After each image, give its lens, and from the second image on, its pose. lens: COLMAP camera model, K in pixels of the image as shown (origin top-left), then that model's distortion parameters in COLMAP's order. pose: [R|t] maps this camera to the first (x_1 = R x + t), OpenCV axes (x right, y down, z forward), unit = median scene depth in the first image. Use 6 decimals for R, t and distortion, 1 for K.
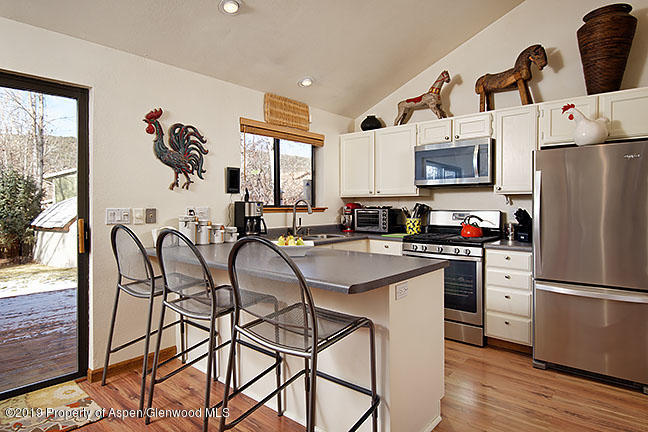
lens RADIAL K [[356.5, 0, 322.0], [0, 356.5, 209.3], [0, 0, 1]] dist [-0.003552, -0.000038]
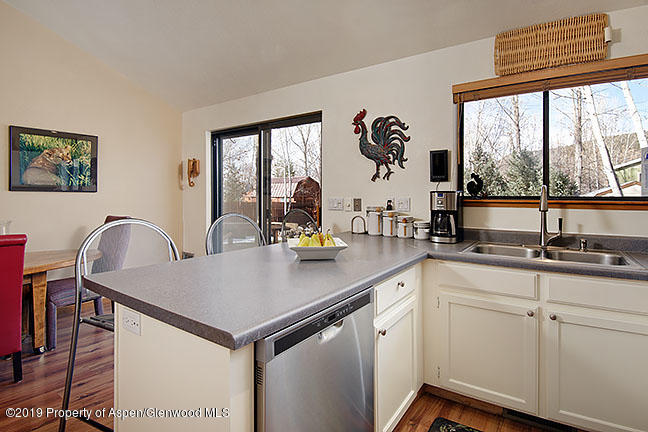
lens RADIAL K [[351.5, 0, 321.8], [0, 351.5, 202.7], [0, 0, 1]] dist [-0.002675, -0.001000]
pose [[0.096505, 0.027070, -0.994964, 0.597916], [-0.010199, 0.999605, 0.026207, -0.015758], [0.995280, 0.007619, 0.096743, 0.714709]]
